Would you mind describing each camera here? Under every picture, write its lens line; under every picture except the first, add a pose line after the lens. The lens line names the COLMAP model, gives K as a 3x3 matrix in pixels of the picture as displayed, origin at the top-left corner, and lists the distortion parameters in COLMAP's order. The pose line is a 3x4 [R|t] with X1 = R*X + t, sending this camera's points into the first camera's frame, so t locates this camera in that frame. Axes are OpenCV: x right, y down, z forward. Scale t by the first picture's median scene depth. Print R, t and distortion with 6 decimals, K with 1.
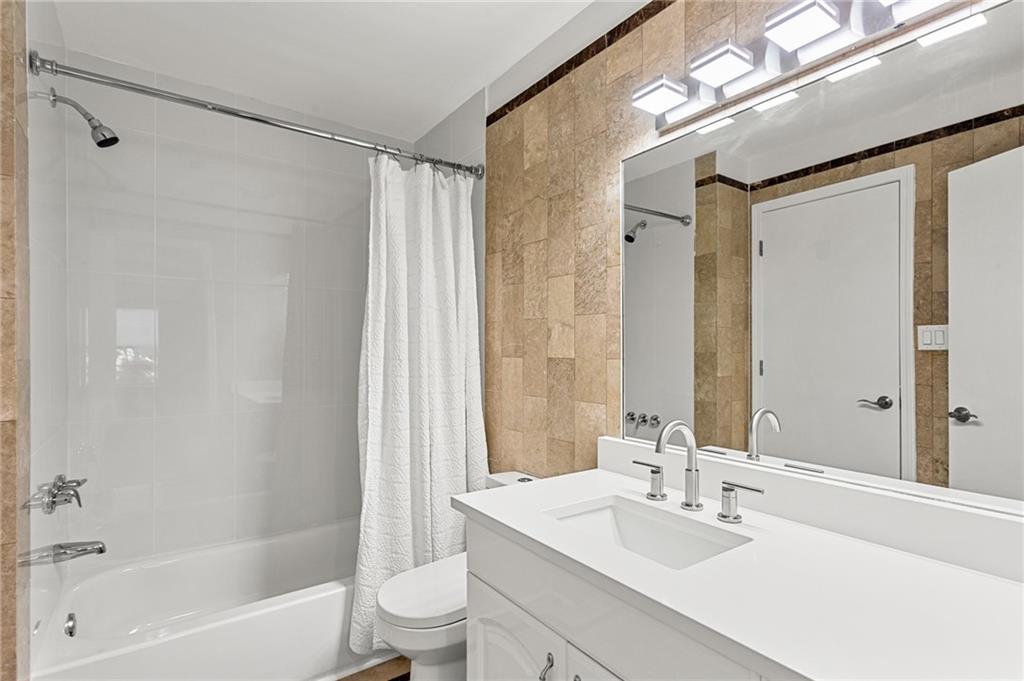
lens RADIAL K [[503.5, 0, 514.5], [0, 503.5, 345.0], [0, 0, 1]] dist [0.005783, 0.000647]
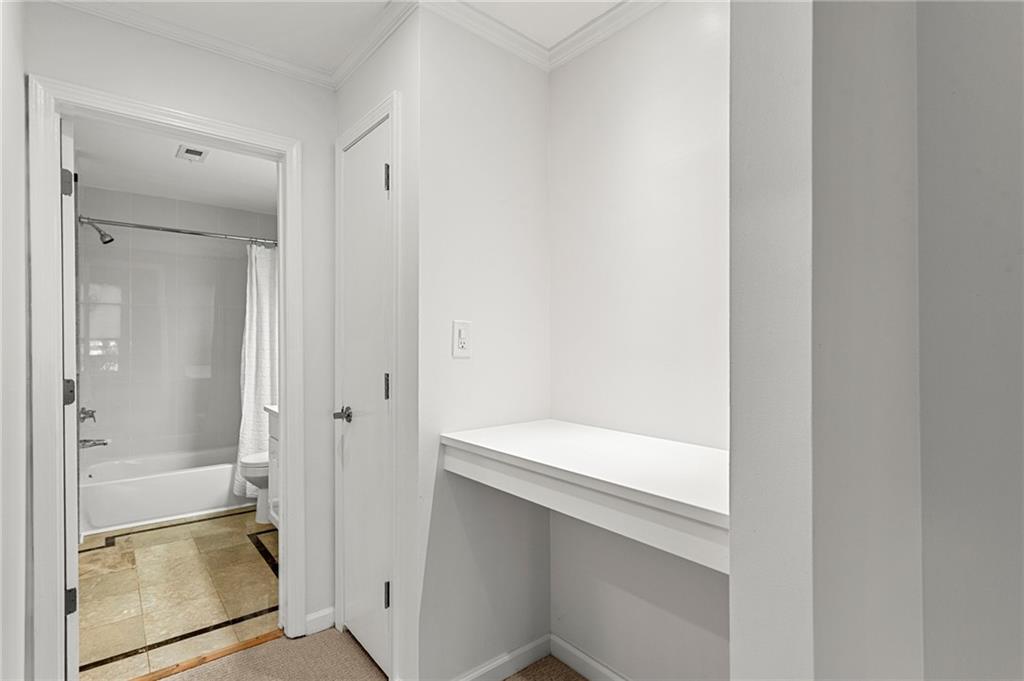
lens RADIAL K [[503.5, 0, 509.6], [0, 503.5, 339.2], [0, 0, 1]] dist [0.005783, 0.000647]
pose [[0.997797, 0.007575, 0.065911, 0.620230], [-0.008329, 0.999903, 0.011184, -0.043983], [-0.065820, -0.011708, 0.997763, -1.048603]]
